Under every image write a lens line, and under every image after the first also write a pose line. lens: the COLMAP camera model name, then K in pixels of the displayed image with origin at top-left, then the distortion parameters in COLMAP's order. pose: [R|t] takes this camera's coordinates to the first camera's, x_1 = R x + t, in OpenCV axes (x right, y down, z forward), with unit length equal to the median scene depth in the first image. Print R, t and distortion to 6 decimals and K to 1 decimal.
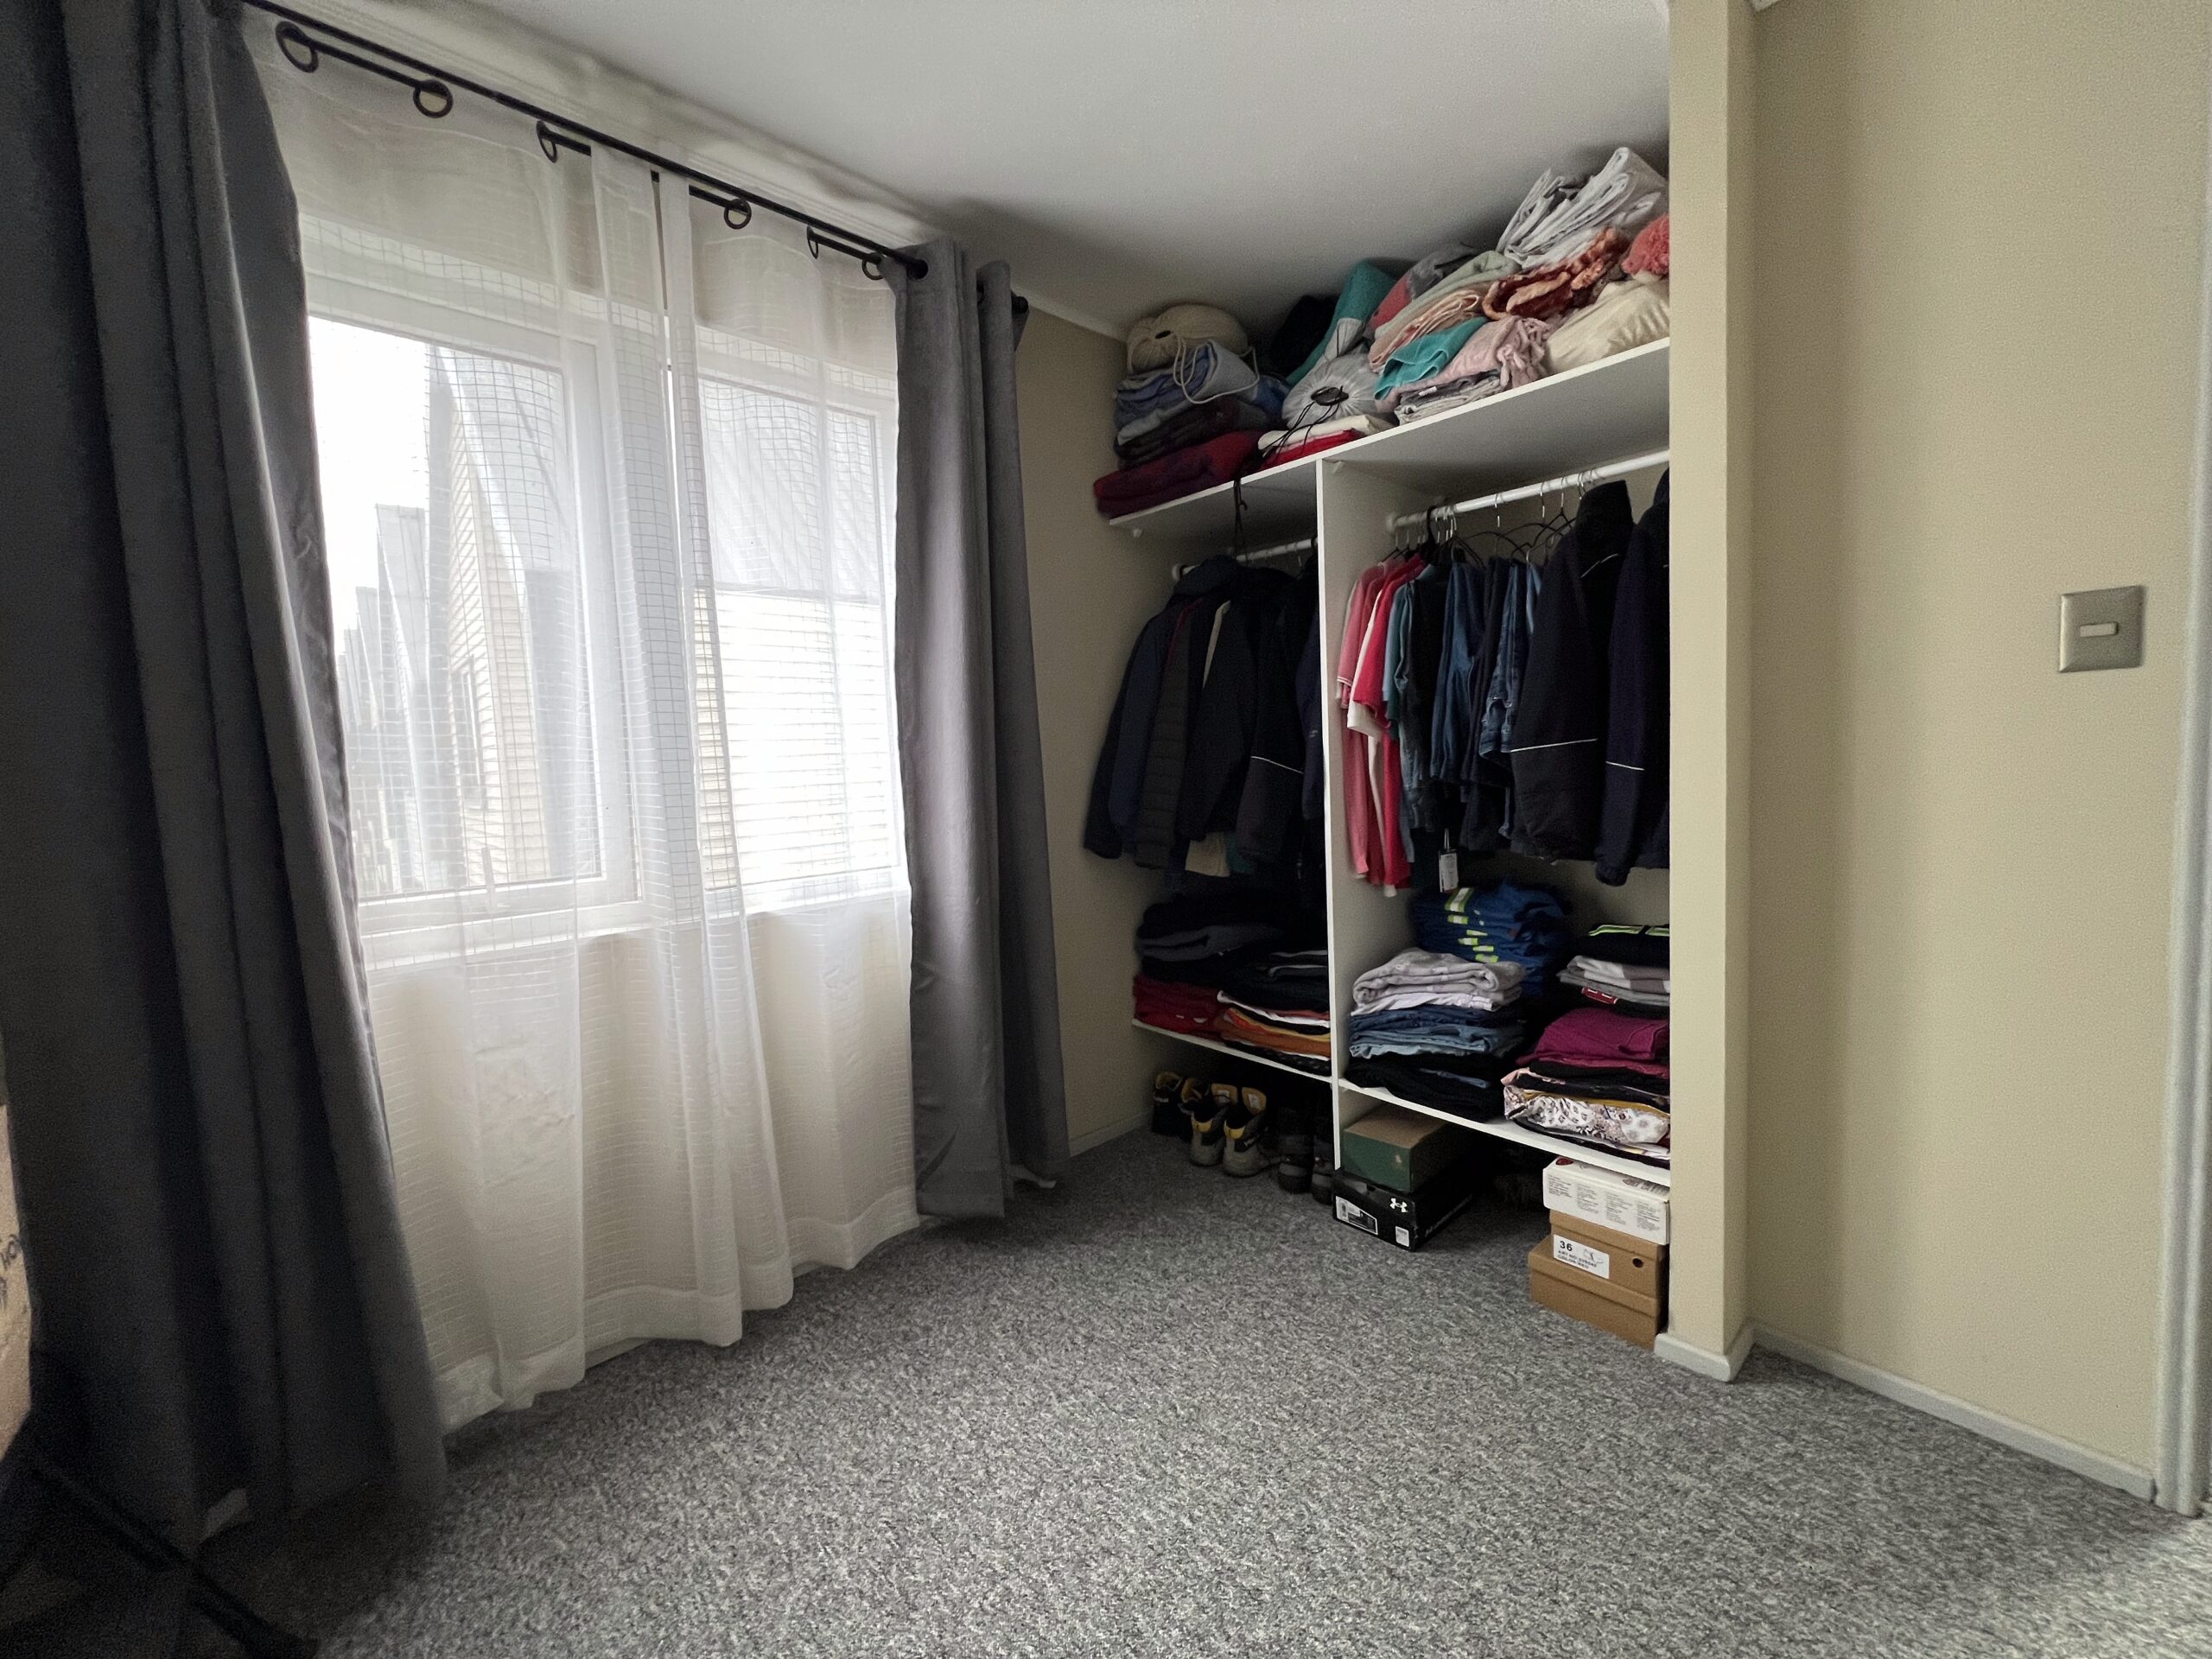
lens RADIAL K [[883.4, 0, 1103.5], [0, 883.4, 830.3], [0, 0, 1]] dist [-0.002442, 0.000869]
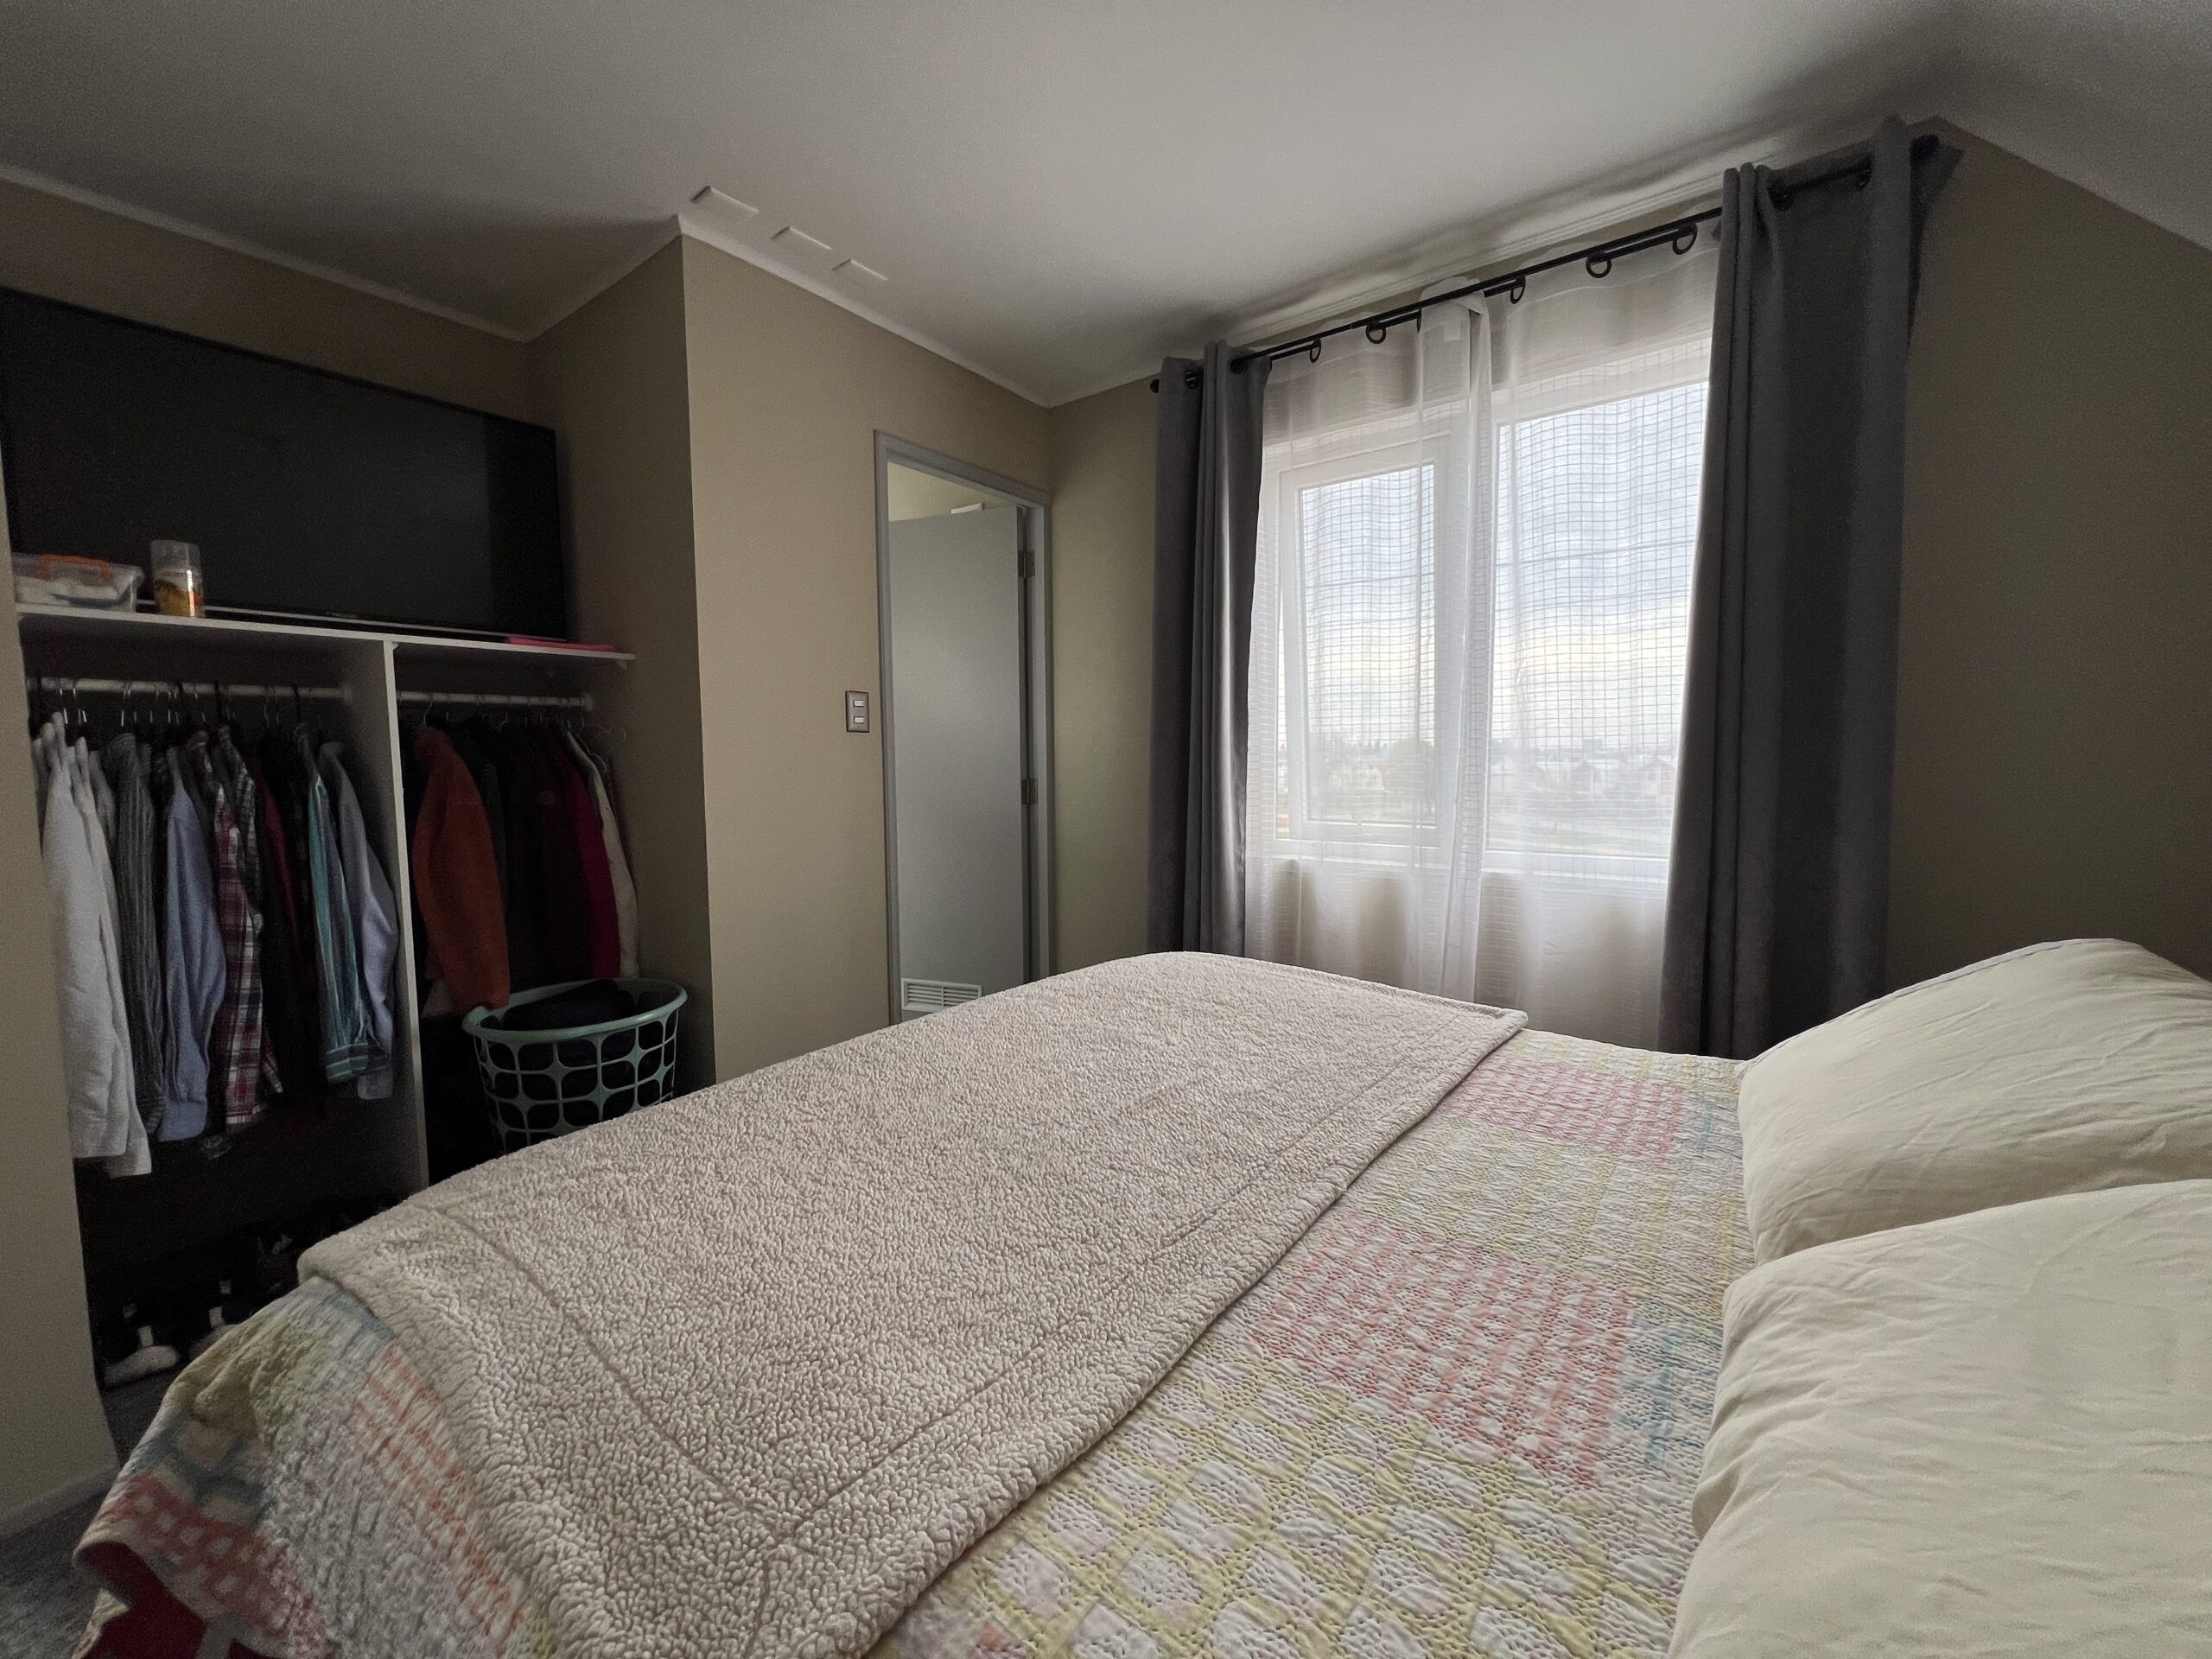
lens RADIAL K [[883.4, 0, 1102.8], [0, 883.4, 824.6], [0, 0, 1]] dist [-0.002442, 0.000869]
pose [[0.212231, 0.099920, -0.972098, 0.747409], [-0.065247, 0.993988, 0.087925, -0.023820], [0.975039, 0.044766, 0.217475, 0.201543]]
